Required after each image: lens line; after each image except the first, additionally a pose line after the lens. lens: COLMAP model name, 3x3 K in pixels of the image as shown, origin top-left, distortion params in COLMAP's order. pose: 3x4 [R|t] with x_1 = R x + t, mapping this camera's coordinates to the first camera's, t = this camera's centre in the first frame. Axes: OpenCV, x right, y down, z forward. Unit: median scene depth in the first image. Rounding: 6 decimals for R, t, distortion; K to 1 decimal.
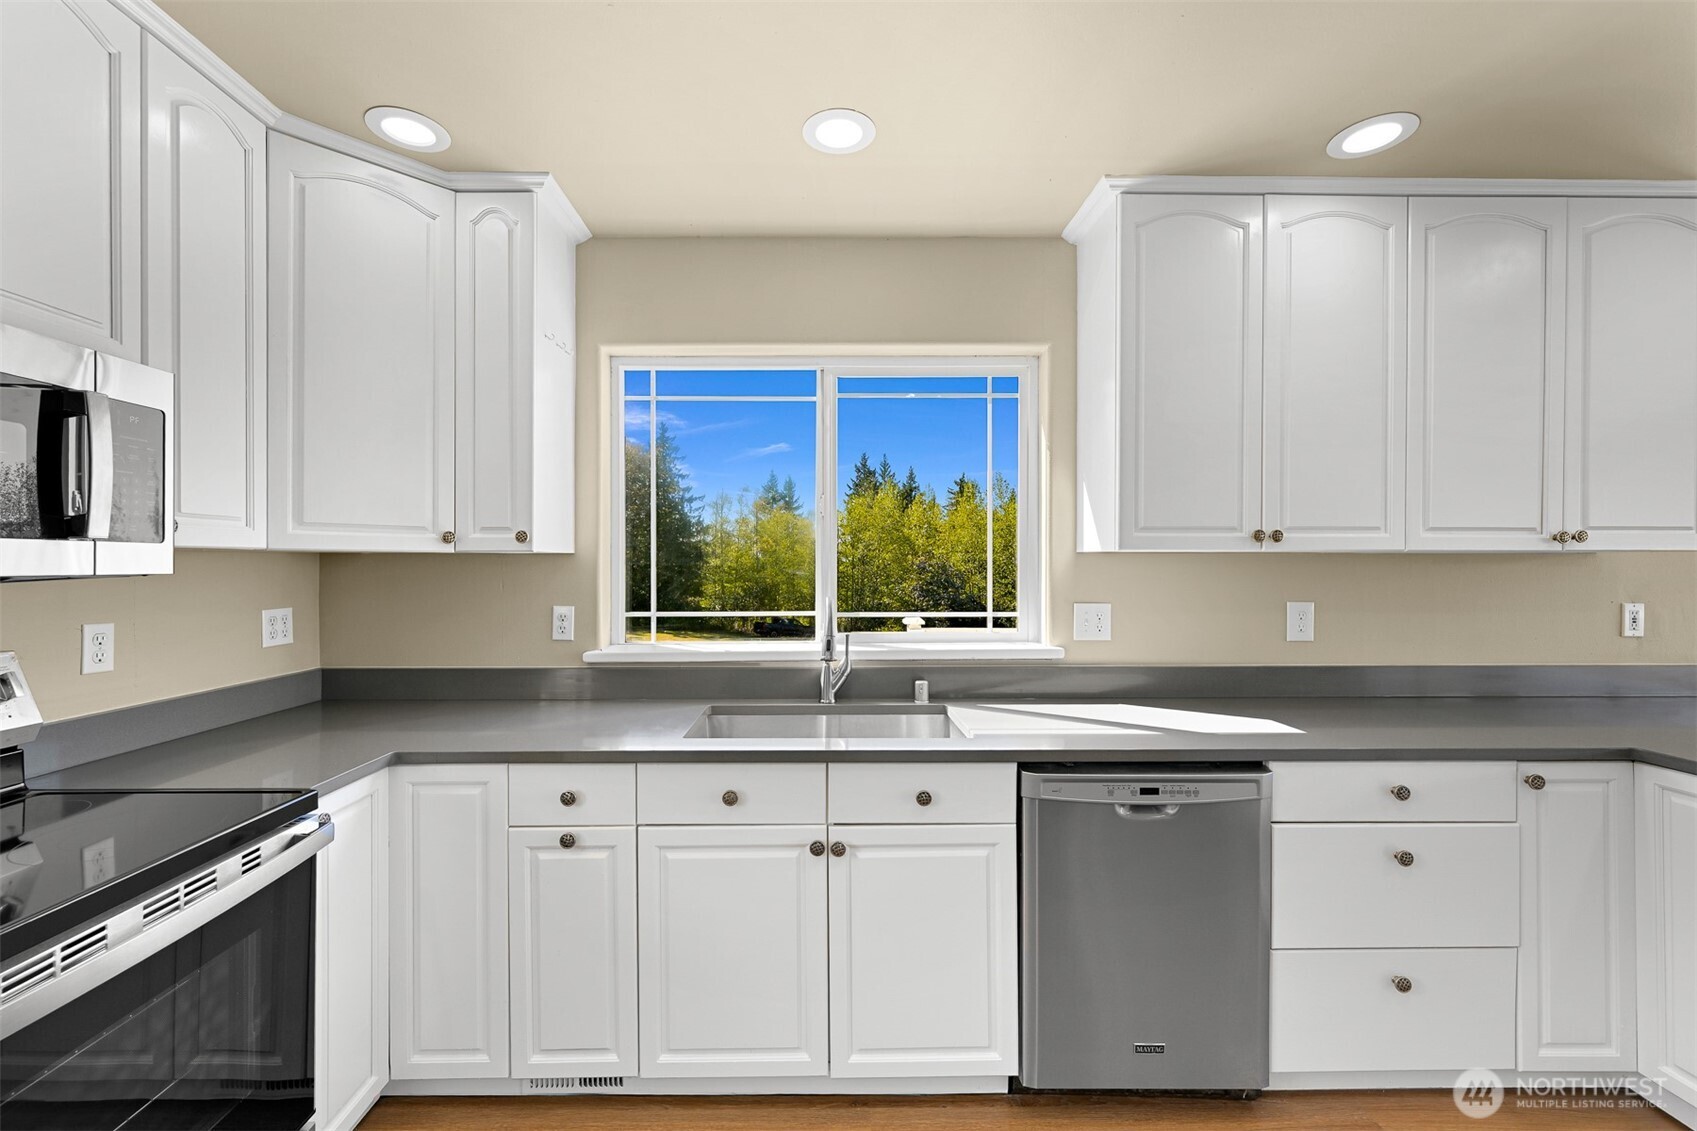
lens RADIAL K [[688.0, 0, 843.3], [0, 688.0, 564.2], [0, 0, 1]] dist [-0.002531, 0.000805]
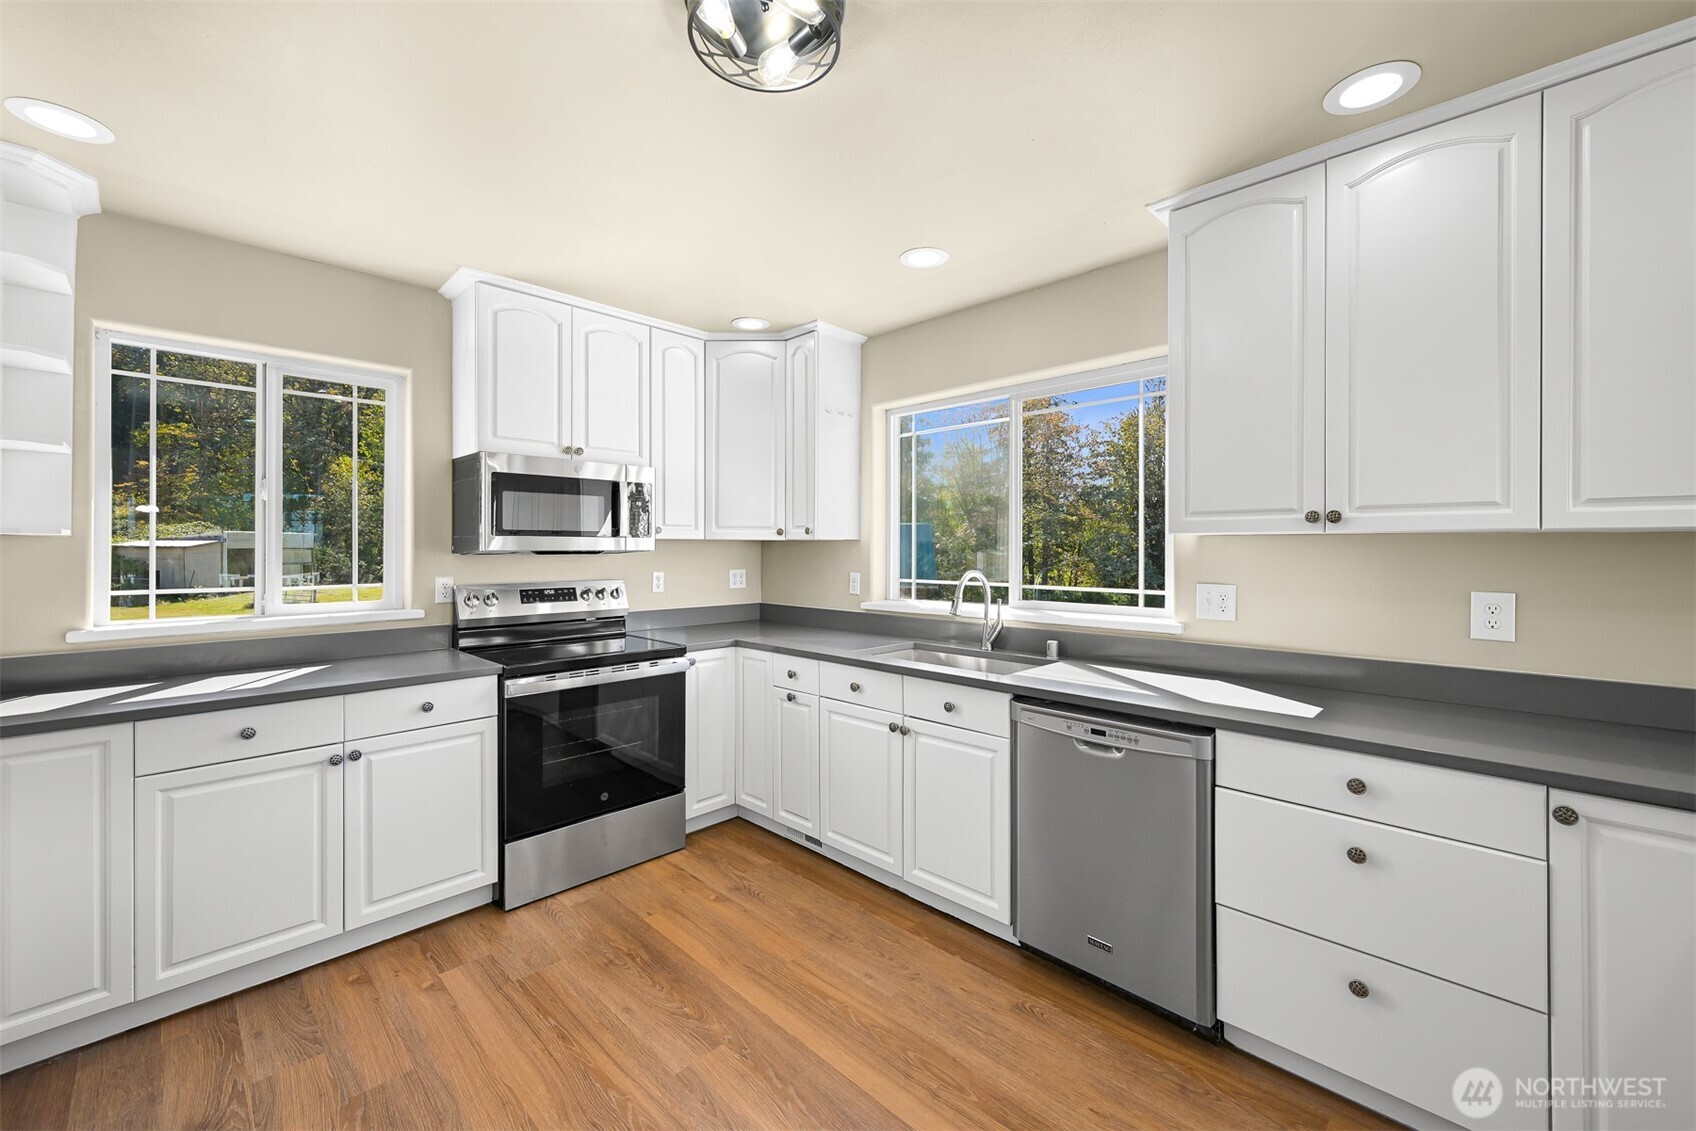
lens RADIAL K [[687.6, 0, 880.4], [0, 687.6, 546.2], [0, 0, 1]] dist [-0.002531, 0.000805]
pose [[0.717906, -0.000381, -0.696140, 0.884285], [-0.001569, 0.999996, -0.002165, 0.002883], [0.696139, 0.002647, 0.717903, -0.126505]]
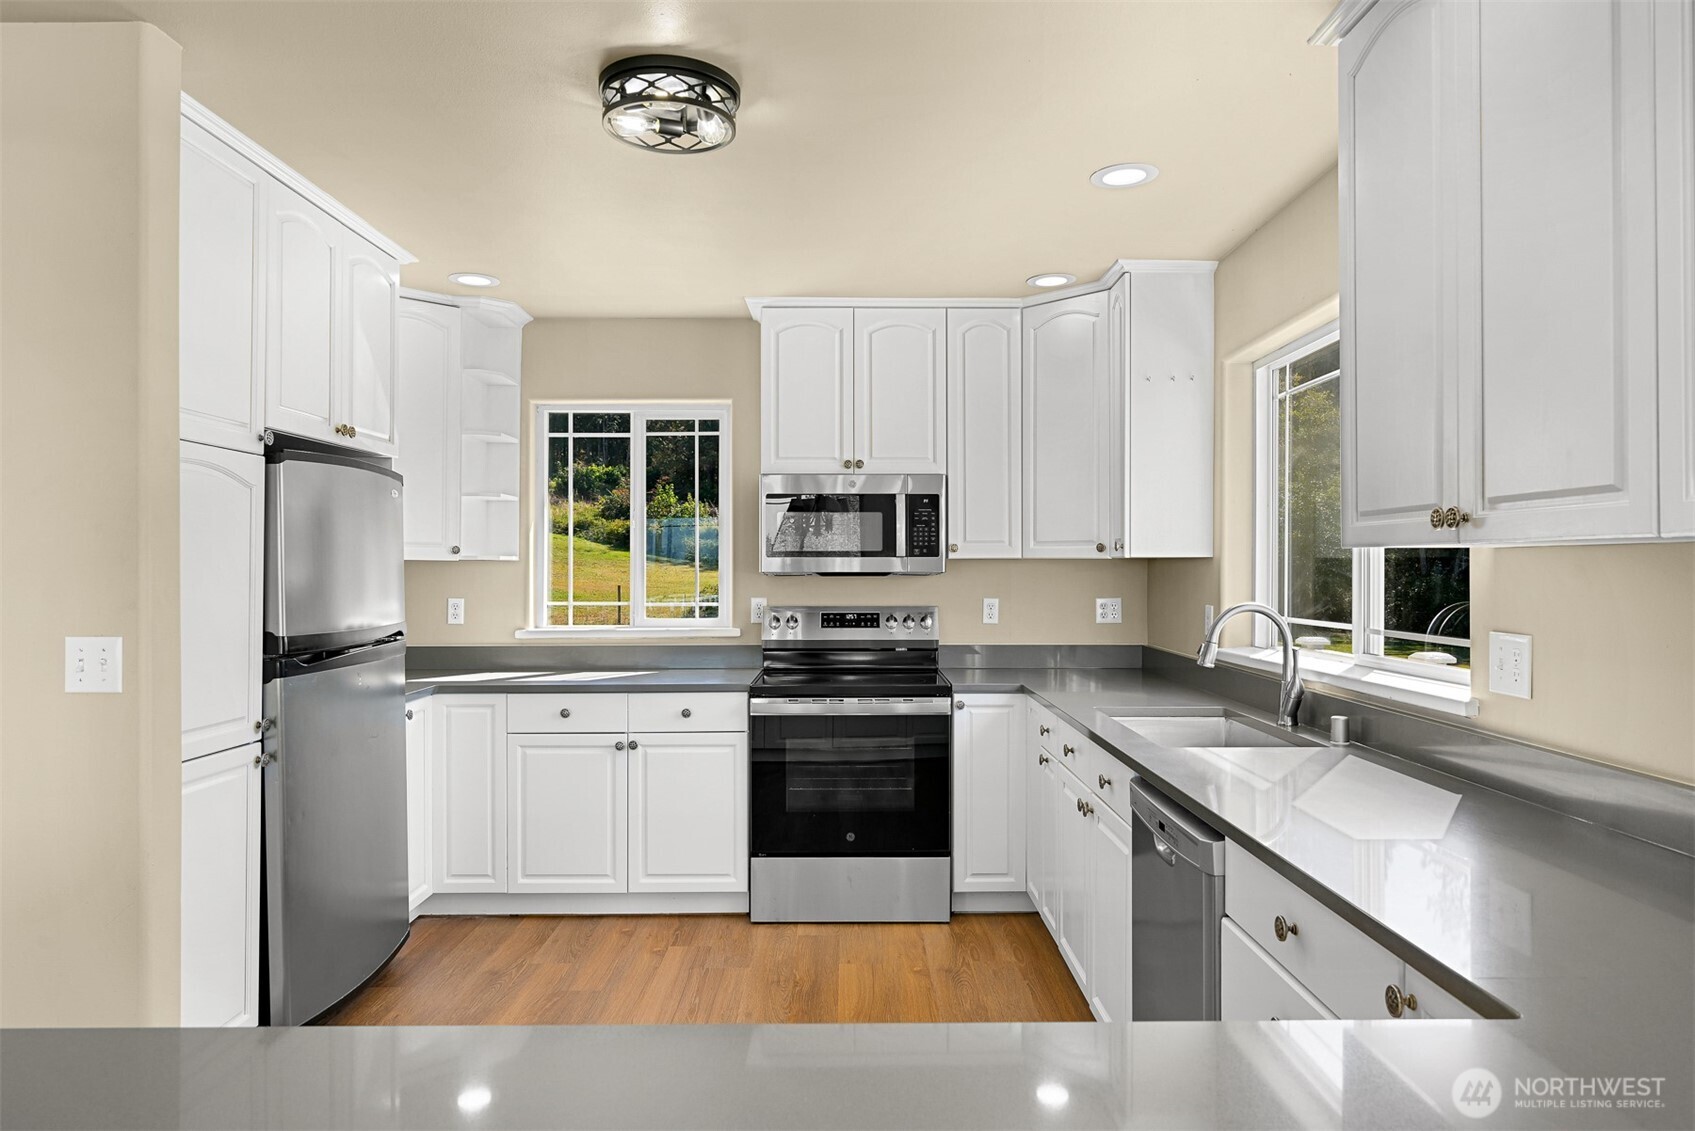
lens RADIAL K [[1112.8, 0, 859.4], [0, 1112.8, 561.8], [0, 0, 1]] dist [-0.002070, -0.001223]
pose [[-0.014374, -0.005014, -0.999884, 1.628362], [-0.000123, 0.999987, -0.005013, 0.000735], [0.999897, 0.000051, -0.014374, 0.549176]]
